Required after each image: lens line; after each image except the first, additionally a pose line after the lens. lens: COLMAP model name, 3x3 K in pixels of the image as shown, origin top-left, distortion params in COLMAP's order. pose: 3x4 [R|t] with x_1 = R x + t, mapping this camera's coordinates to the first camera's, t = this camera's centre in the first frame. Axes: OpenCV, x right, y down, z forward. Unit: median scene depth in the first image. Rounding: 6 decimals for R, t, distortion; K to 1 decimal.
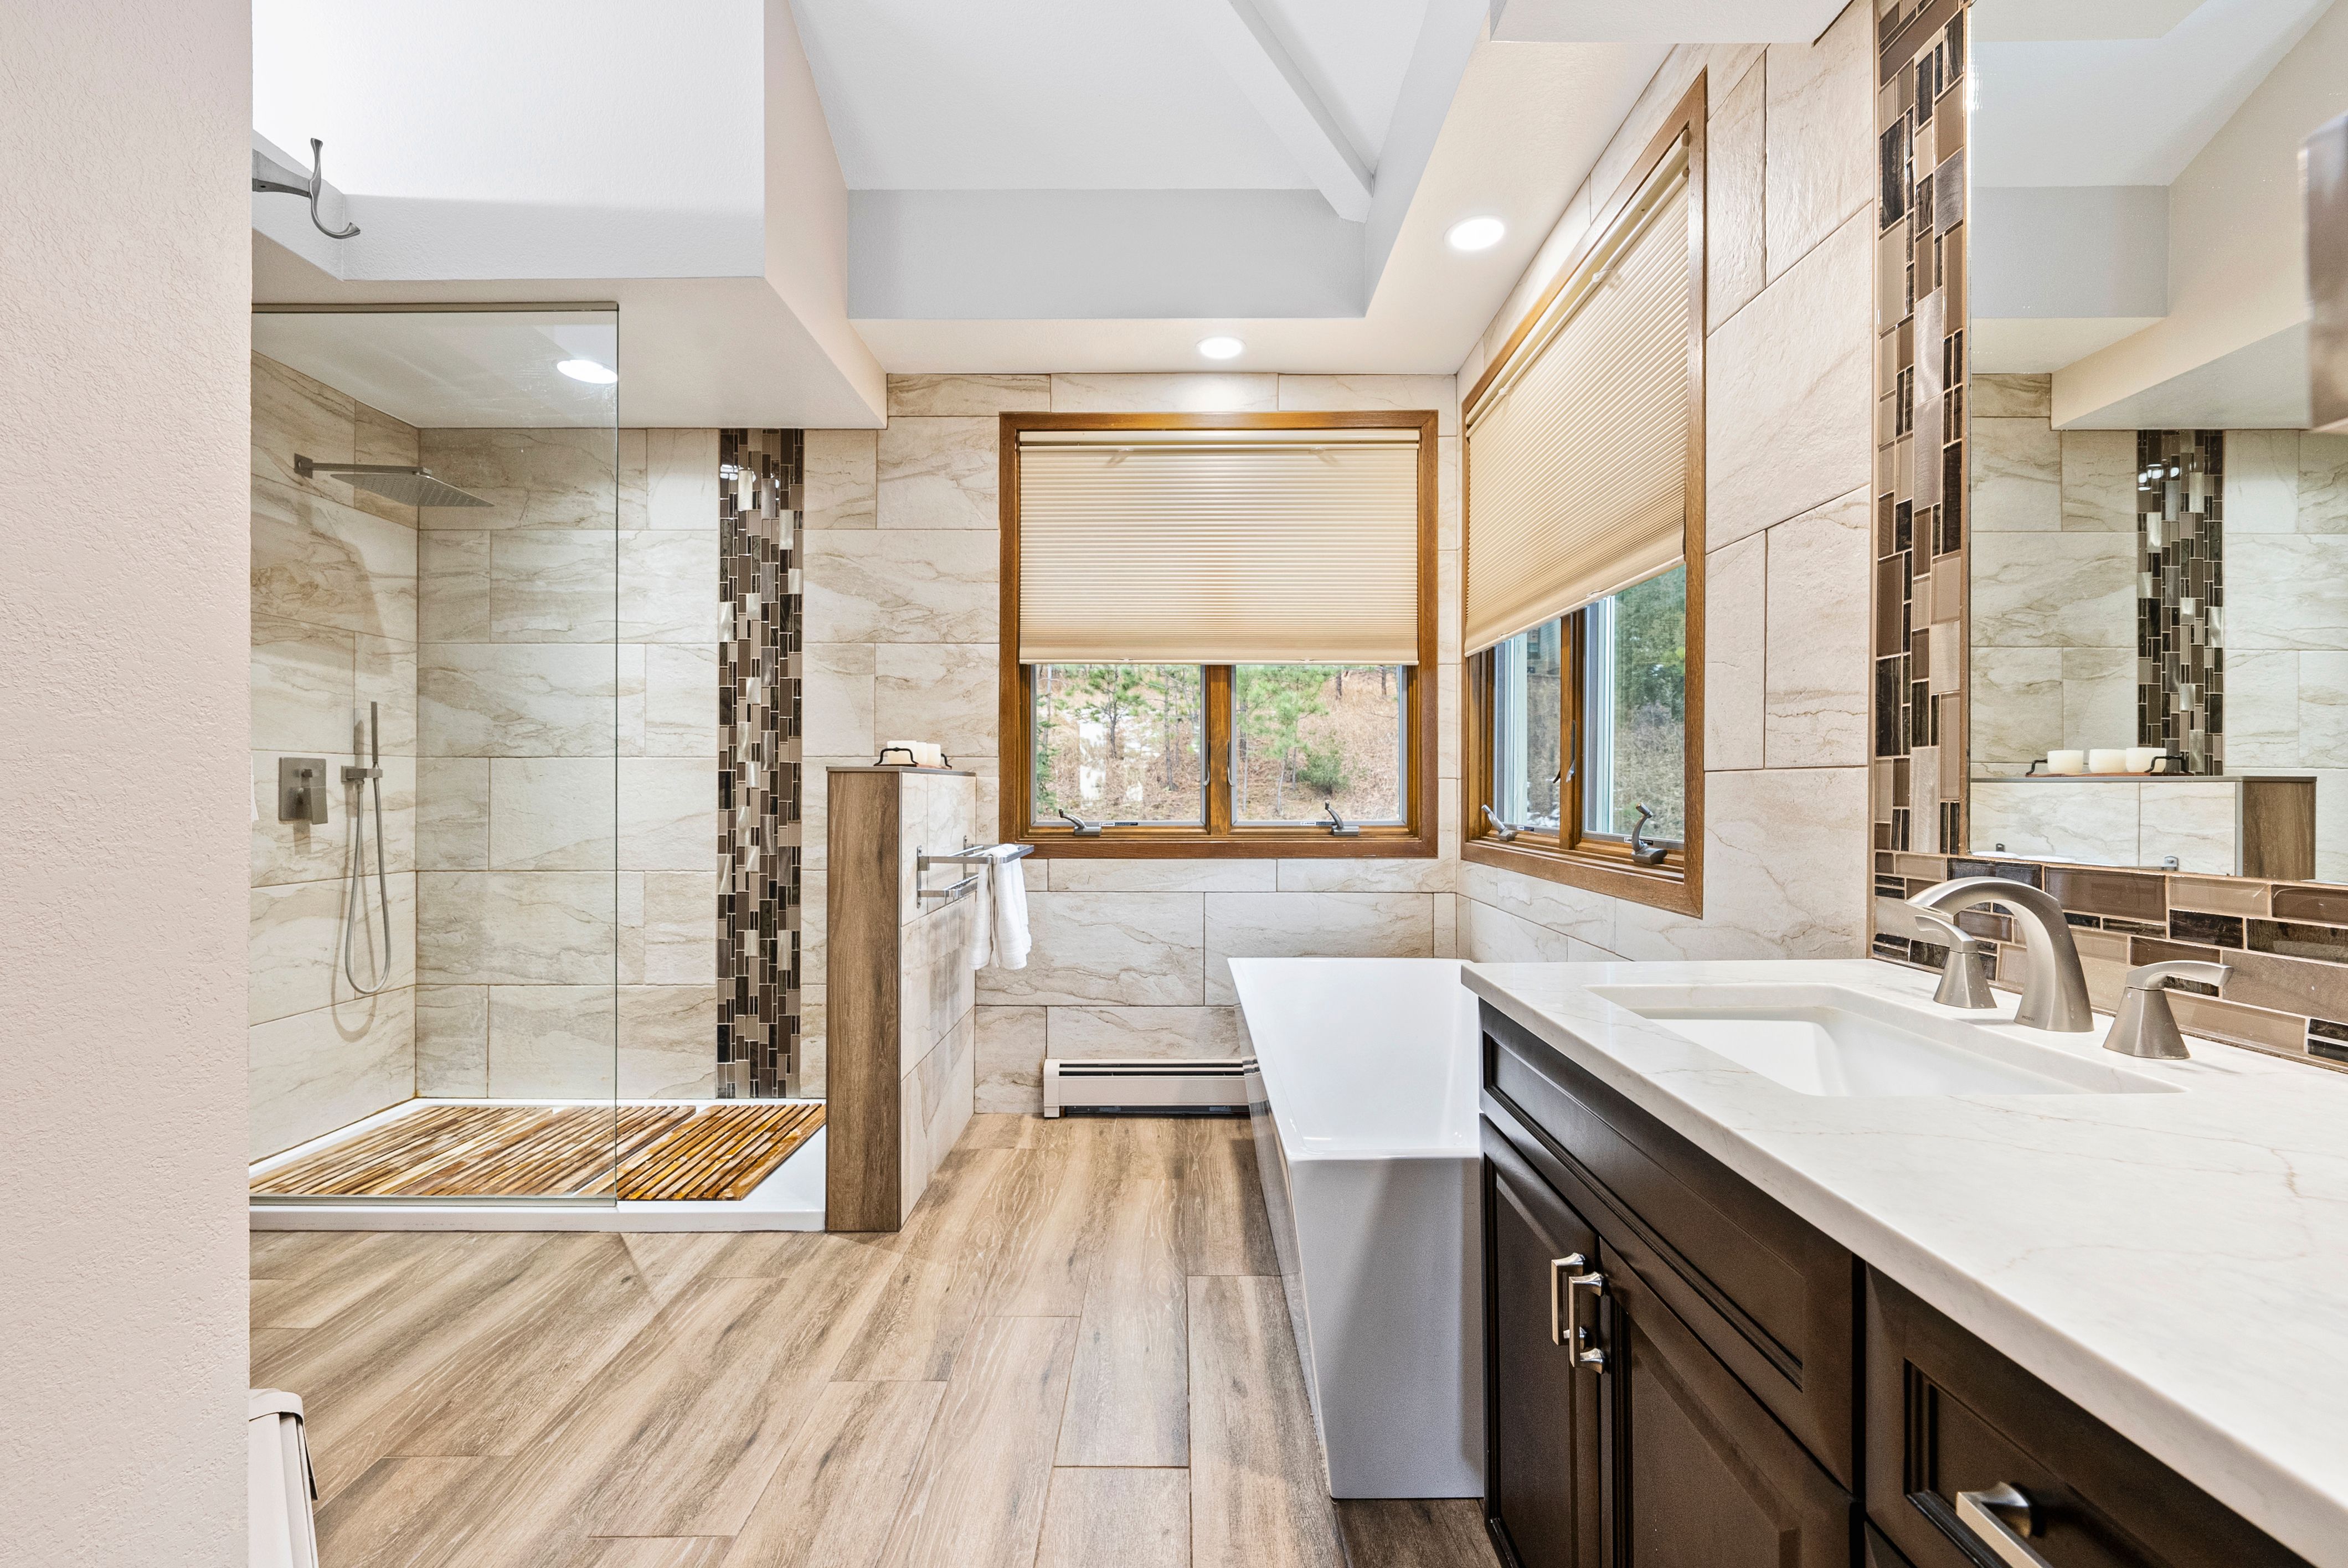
lens RADIAL K [[985.0, 0, 1170.4], [0, 985.0, 791.3], [0, 0, 1]] dist [0.006467, -0.000025]
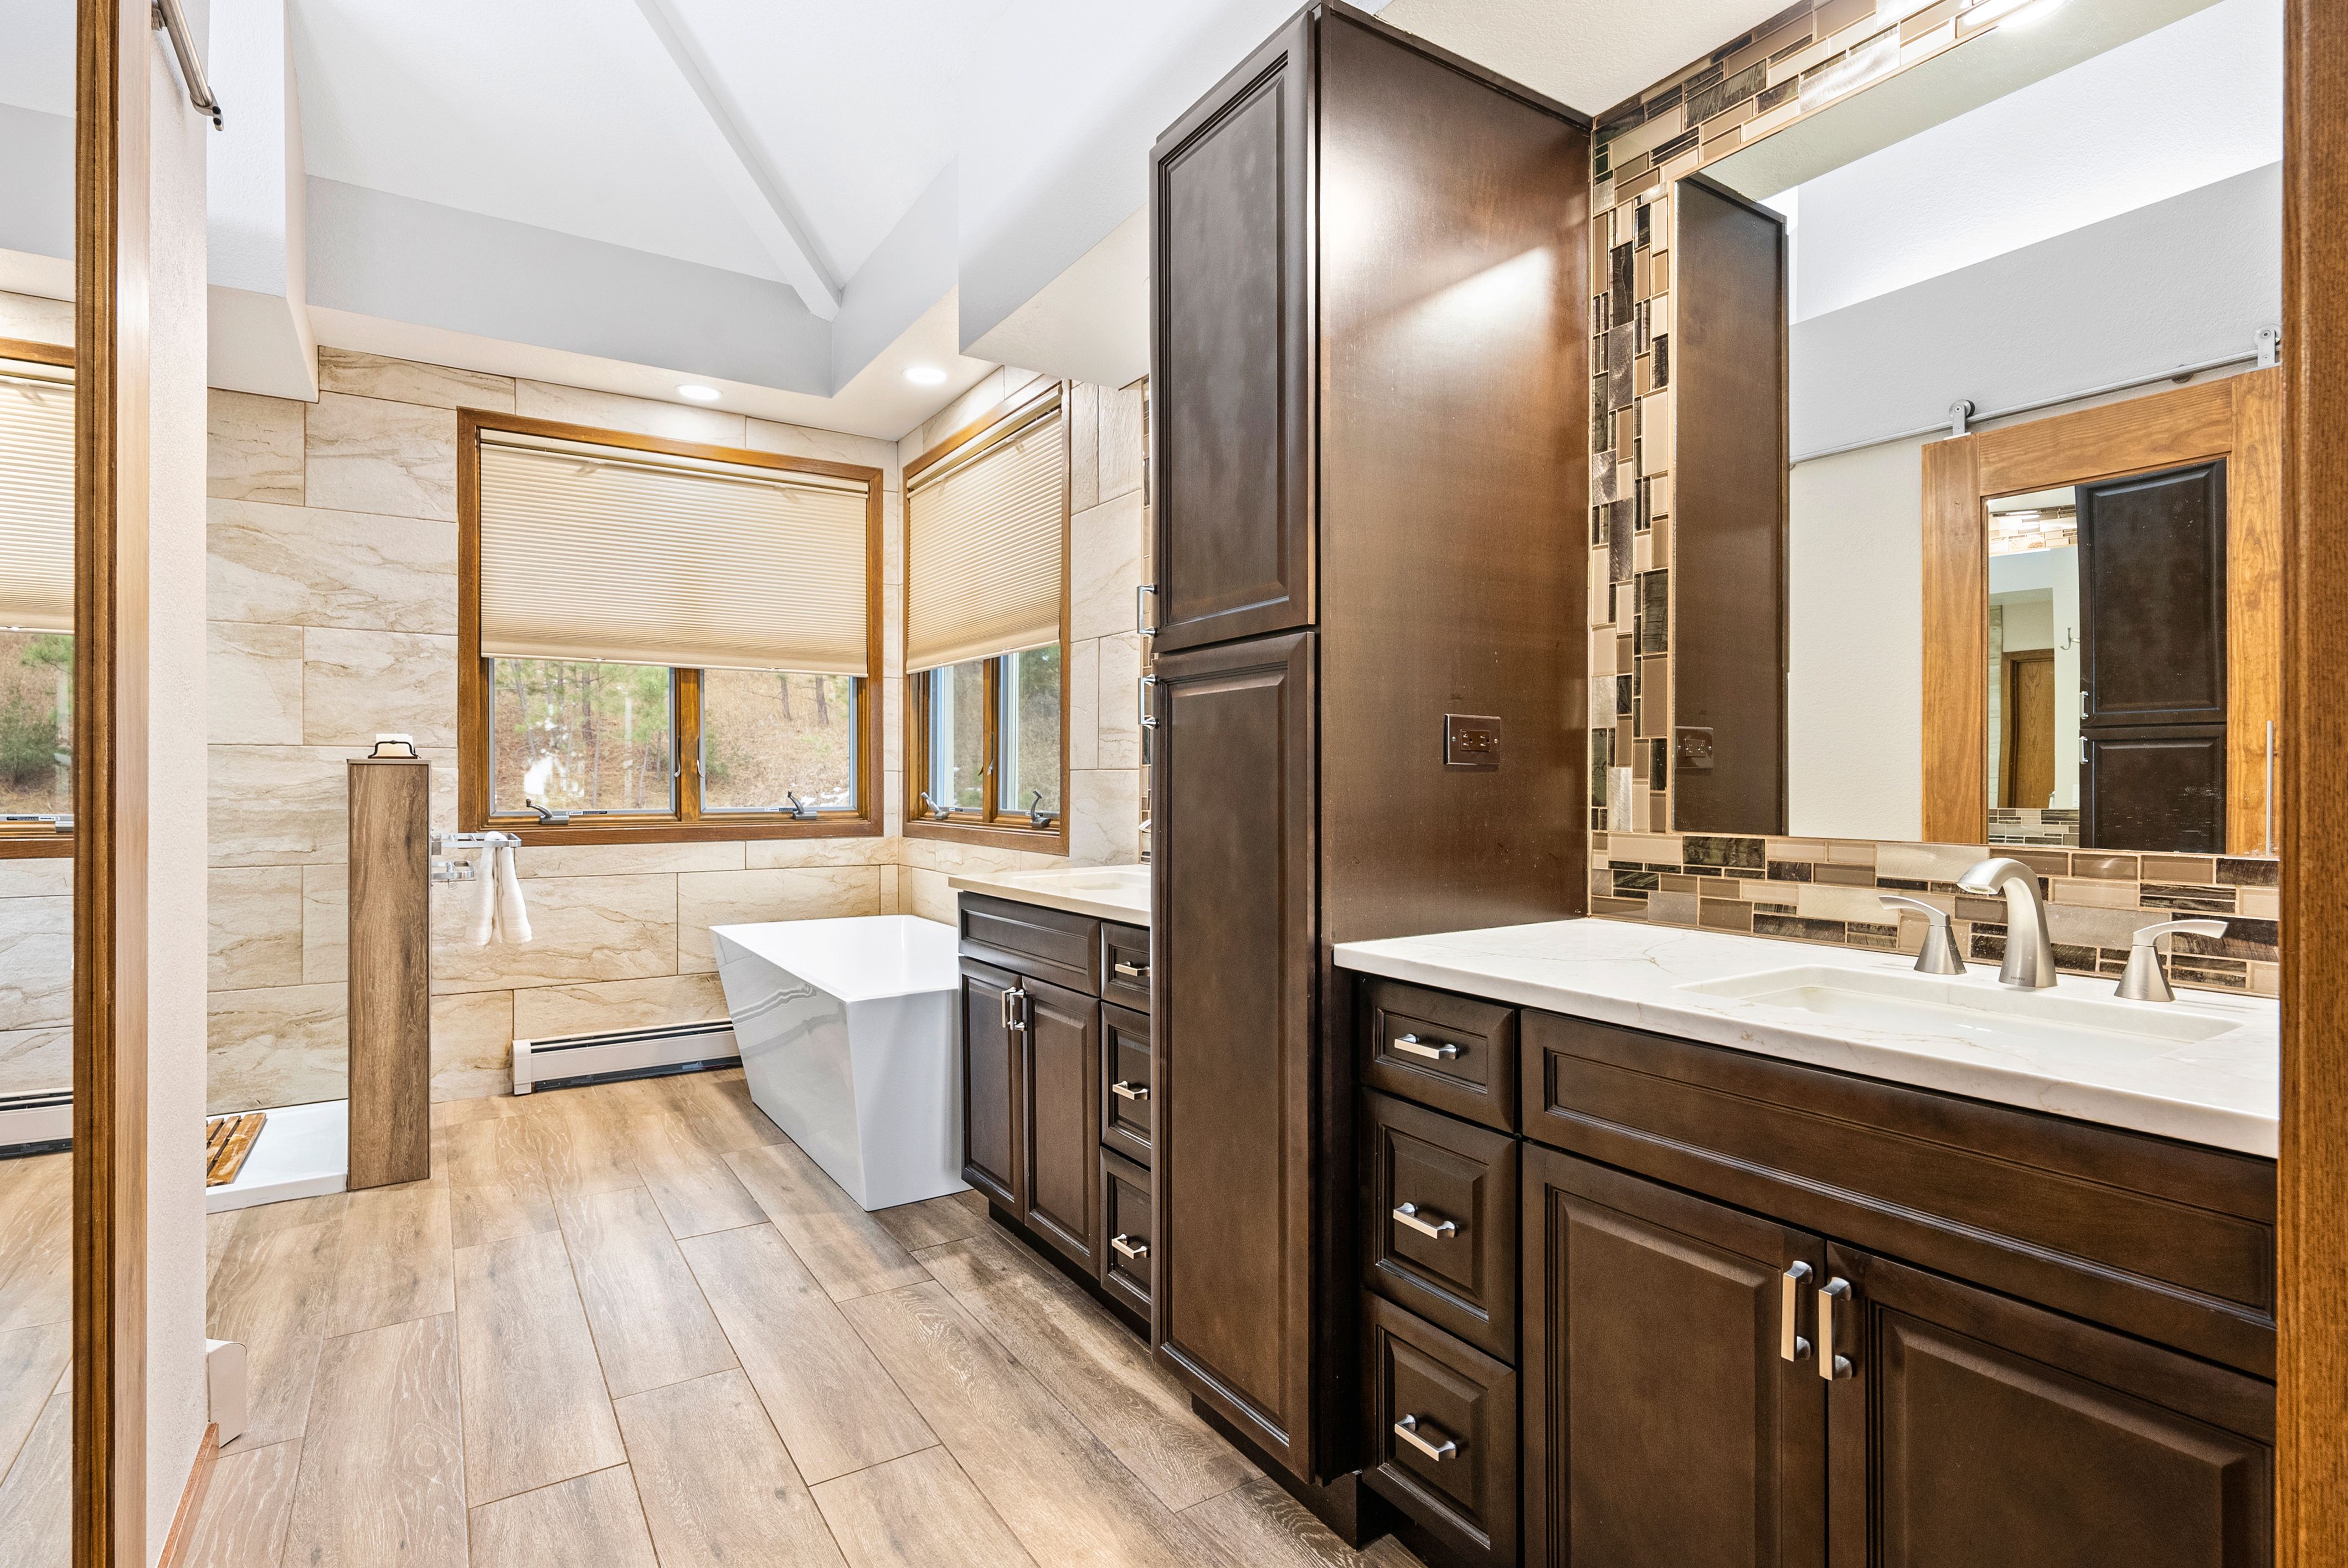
lens RADIAL K [[1177.3, 0, 1175.7], [0, 1177.3, 780.2], [0, 0, 1]] dist [-0.002329, -0.000009]
pose [[0.842275, 0.000274, 0.539049, -0.209599], [0.000414, 0.999999, -0.001155, -0.000140], [-0.539049, 0.001196, 0.842274, -0.423793]]
